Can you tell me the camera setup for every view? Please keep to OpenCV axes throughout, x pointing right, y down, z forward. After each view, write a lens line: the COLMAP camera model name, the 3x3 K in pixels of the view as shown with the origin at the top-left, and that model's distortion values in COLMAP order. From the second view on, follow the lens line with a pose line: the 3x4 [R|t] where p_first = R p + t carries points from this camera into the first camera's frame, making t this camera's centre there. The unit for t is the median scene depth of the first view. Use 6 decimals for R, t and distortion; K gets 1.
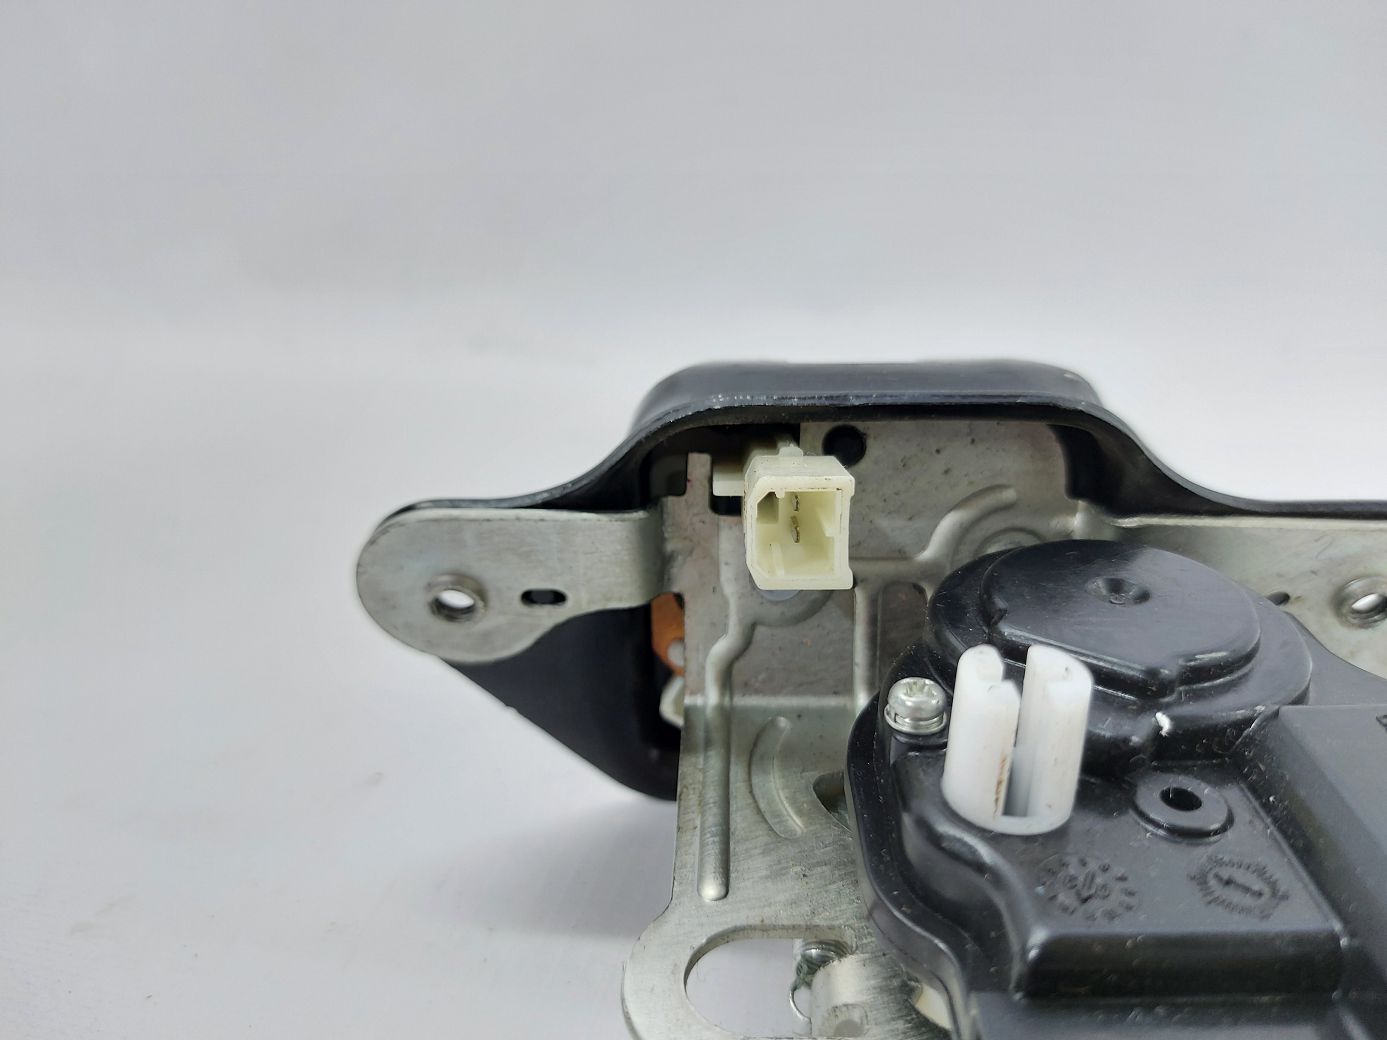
lens RADIAL K [[963.5, 0, 715.4], [0, 963.5, 484.4], [0, 0, 1]] dist [0.040136, -0.127443]
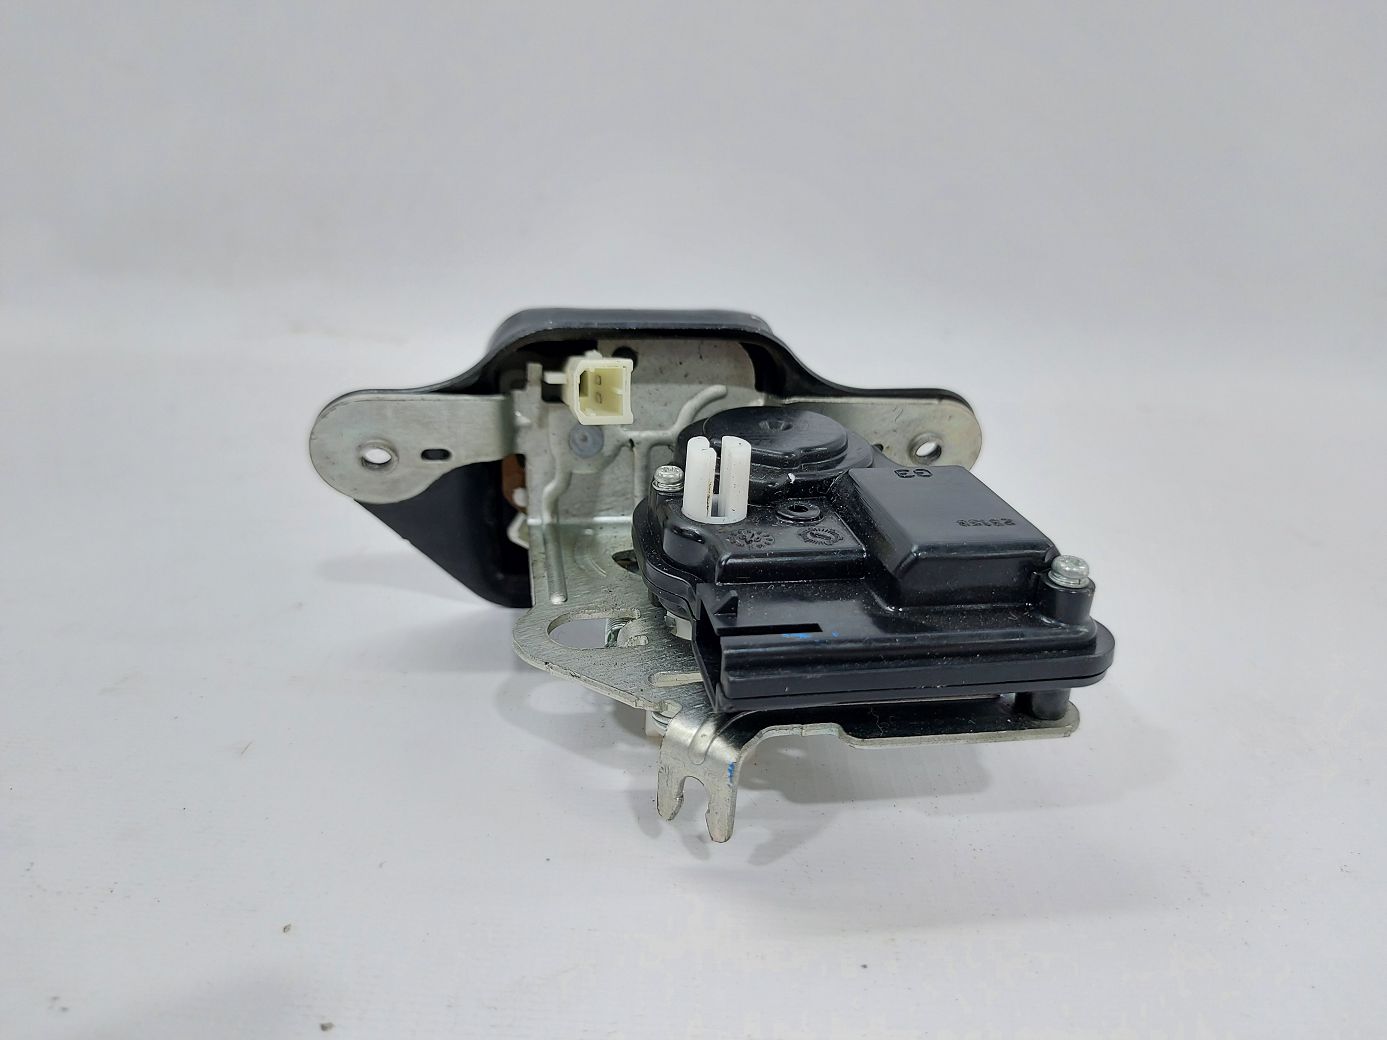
lens RADIAL K [[963.5, 0, 715.4], [0, 963.5, 484.4], [0, 0, 1]] dist [0.040136, -0.127443]
pose [[0.971202, -0.026668, 0.236761, -0.113940], [0.030997, 0.999413, -0.014578, 0.210045], [-0.236233, 0.021497, 0.971459, -0.647897]]
